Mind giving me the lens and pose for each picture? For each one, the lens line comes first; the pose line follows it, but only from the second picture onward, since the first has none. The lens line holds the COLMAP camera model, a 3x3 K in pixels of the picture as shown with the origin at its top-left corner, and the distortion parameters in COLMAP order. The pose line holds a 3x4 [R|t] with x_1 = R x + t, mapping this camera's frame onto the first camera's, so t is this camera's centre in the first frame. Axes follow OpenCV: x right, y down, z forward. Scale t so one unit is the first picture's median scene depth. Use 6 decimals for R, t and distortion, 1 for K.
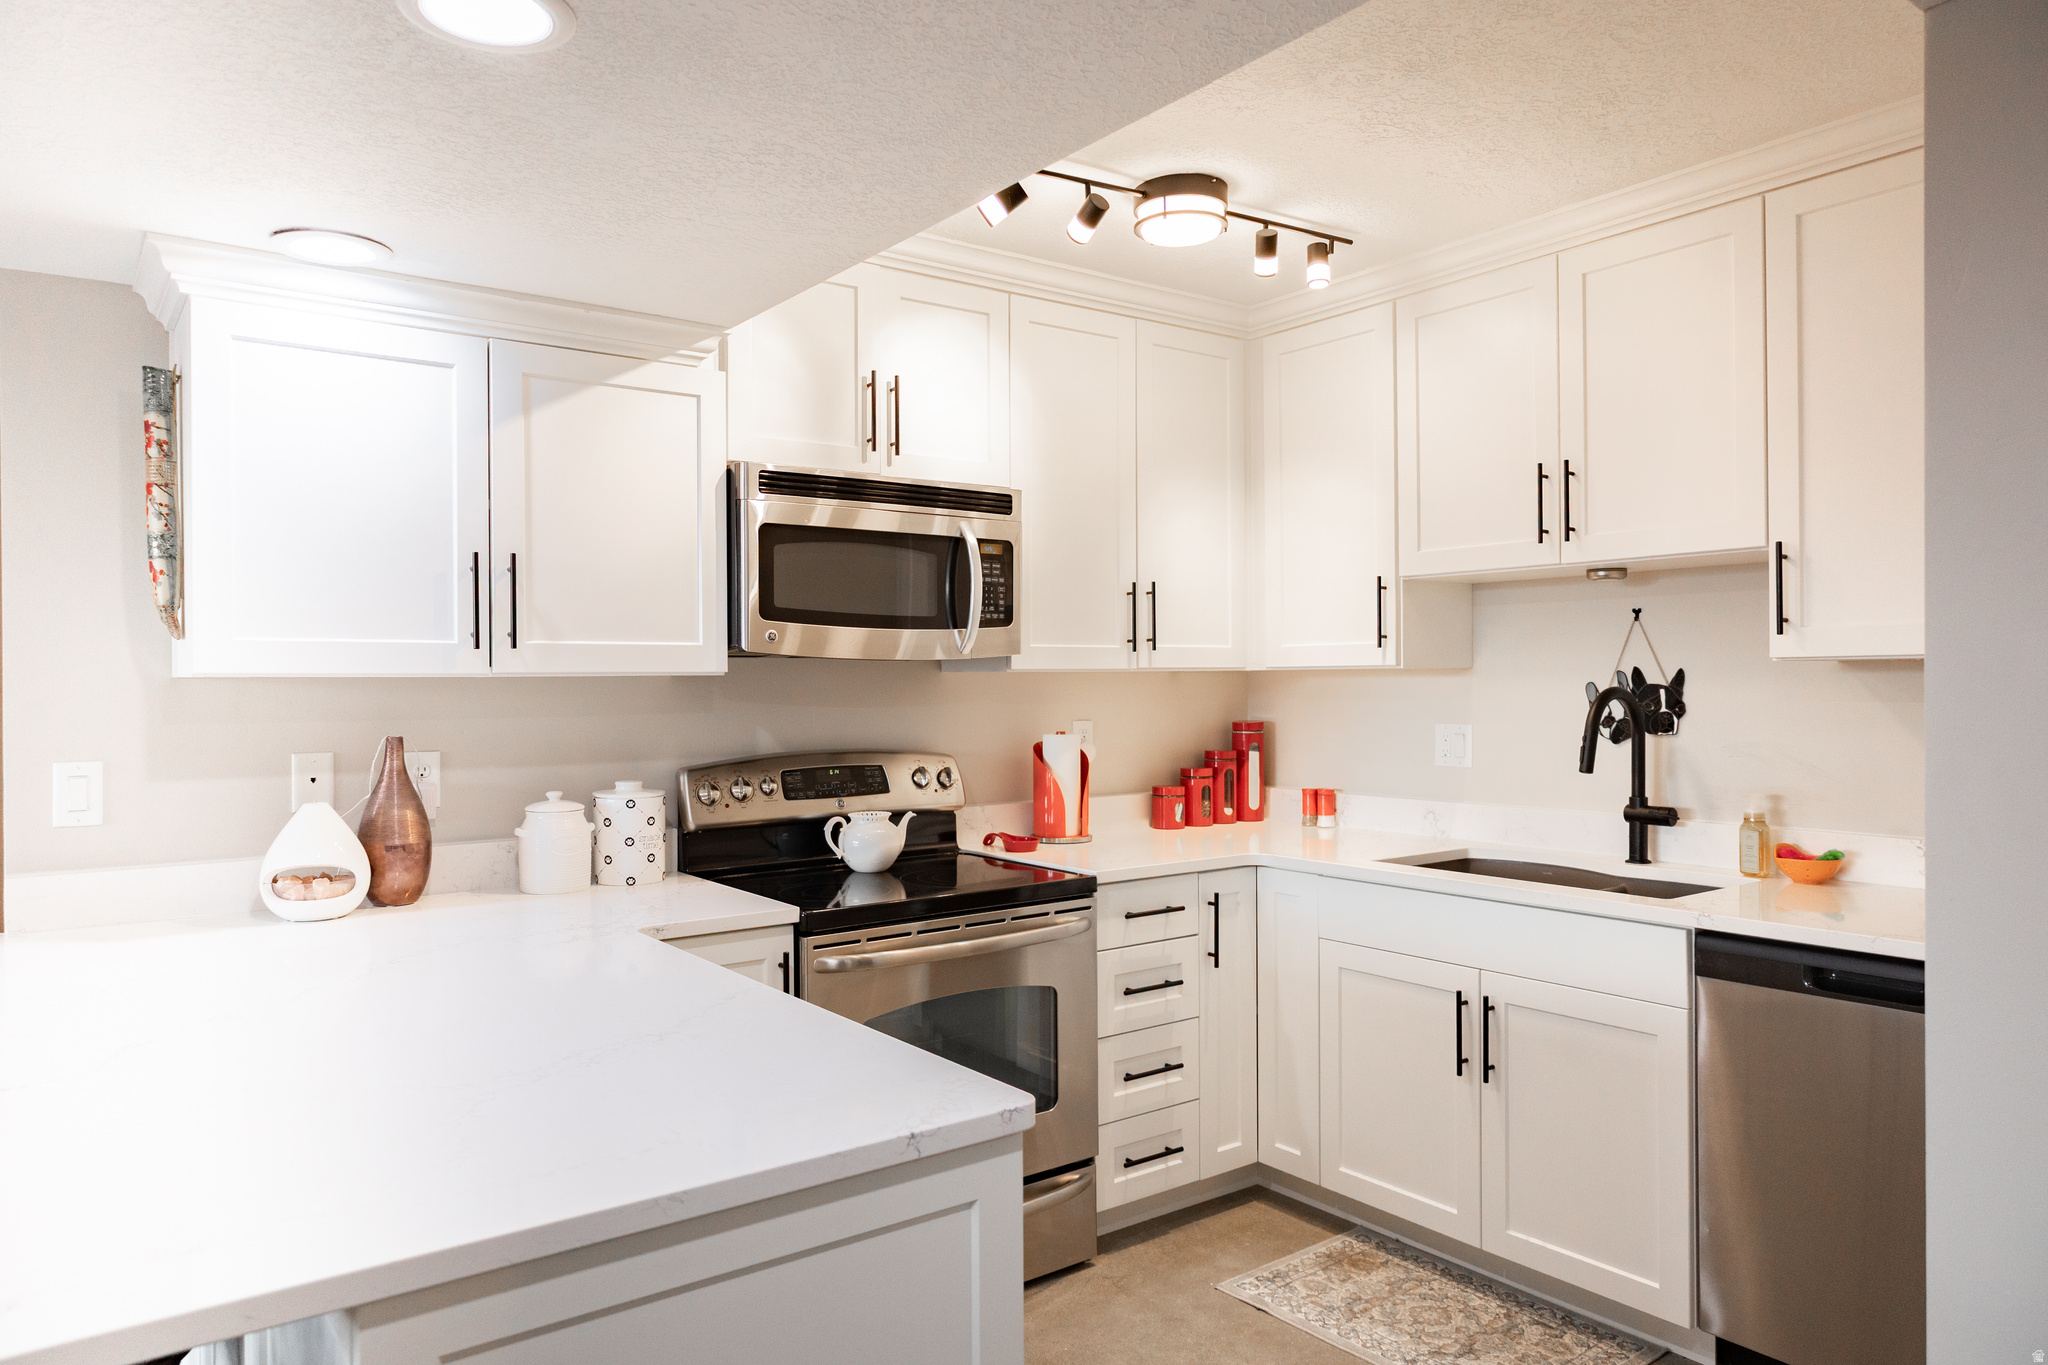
lens RADIAL K [[1319.7, 0, 1026.3], [0, 1319.7, 685.3], [0, 0, 1]] dist [-0.006624, 0.002345]
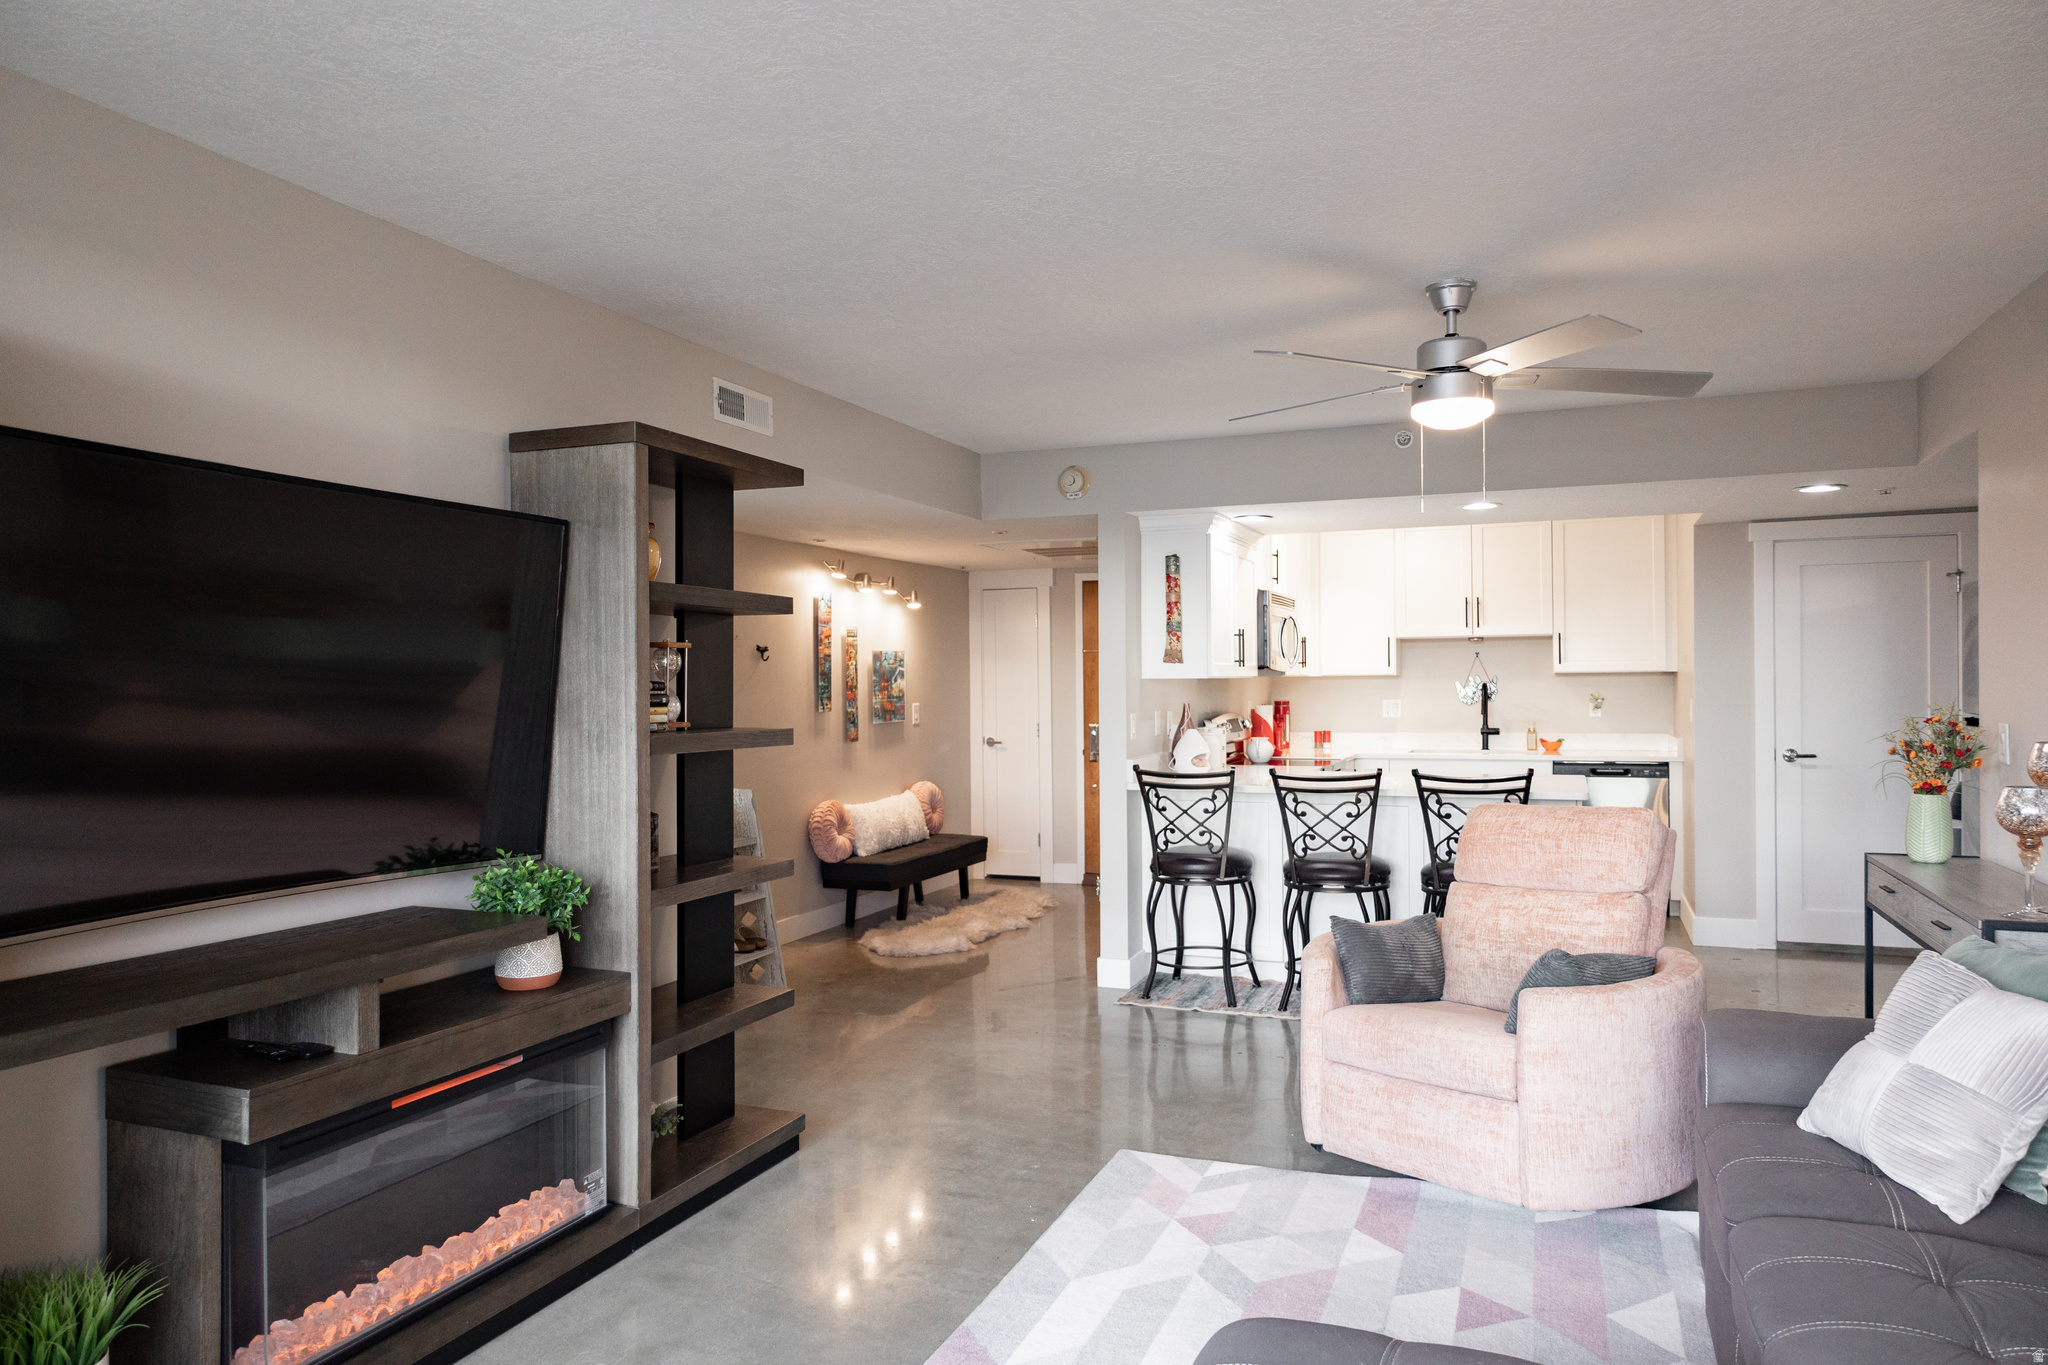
lens RADIAL K [[1319.7, 0, 1026.3], [0, 1319.7, 685.3], [0, 0, 1]] dist [-0.006624, 0.002345]
pose [[0.854889, -0.001826, 0.518807, -1.674881], [0.003669, 0.999990, -0.002527, 0.009527], [-0.518798, 0.004063, 0.854887, -0.769153]]
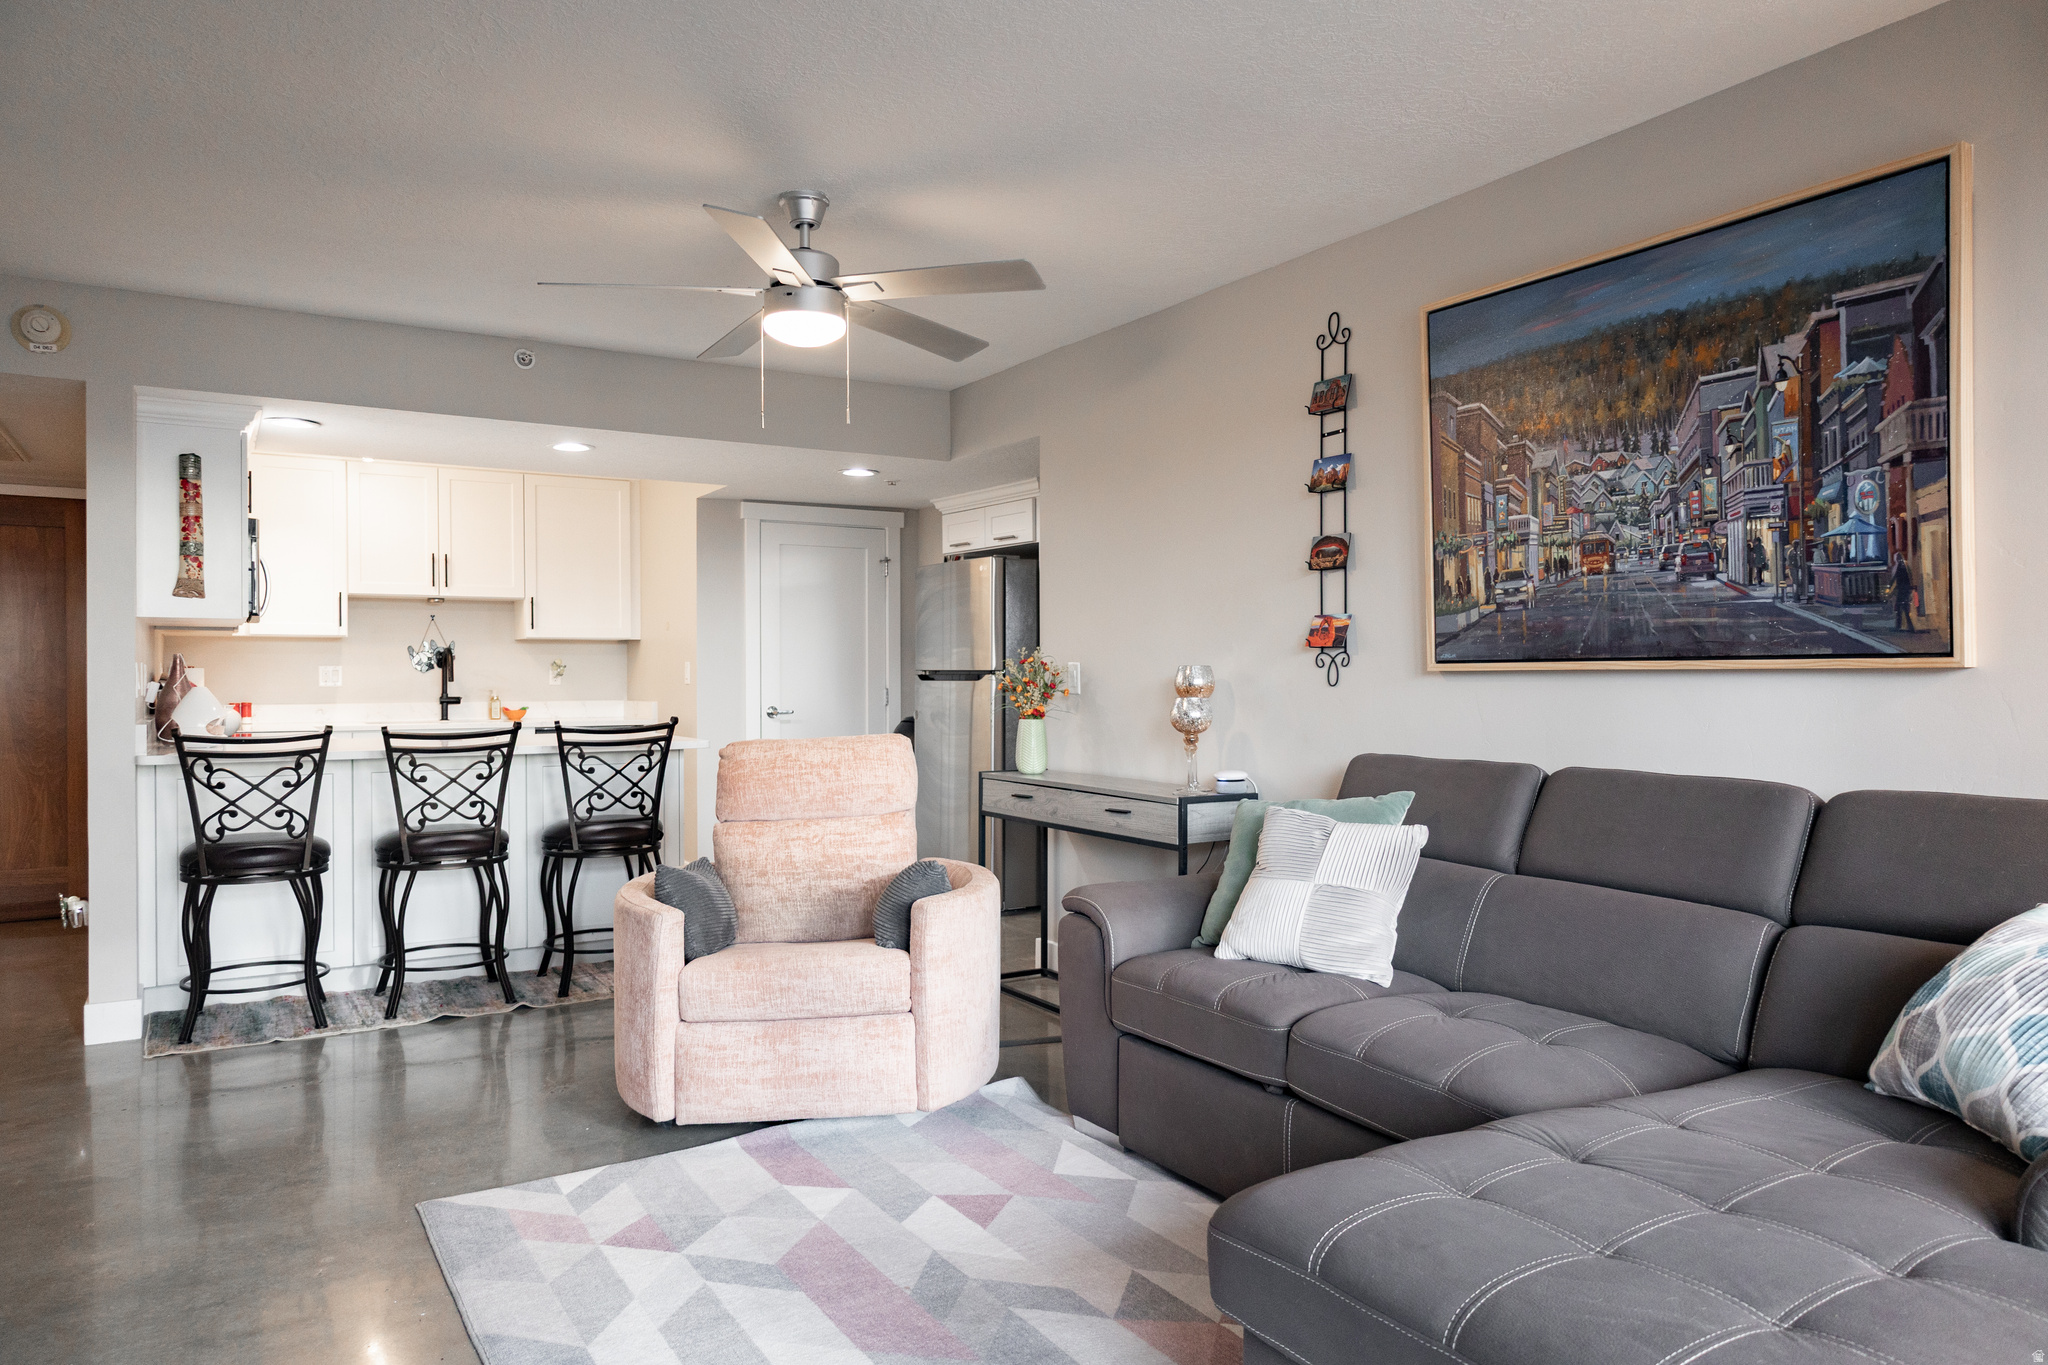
lens RADIAL K [[1319.7, 0, 1026.3], [0, 1319.7, 685.3], [0, 0, 1]] dist [-0.006624, 0.002345]
pose [[0.086170, -0.000230, 0.996280, -1.857873], [0.001667, 0.999999, 0.000087, 0.071535], [-0.996279, 0.001653, 0.086170, -0.275659]]
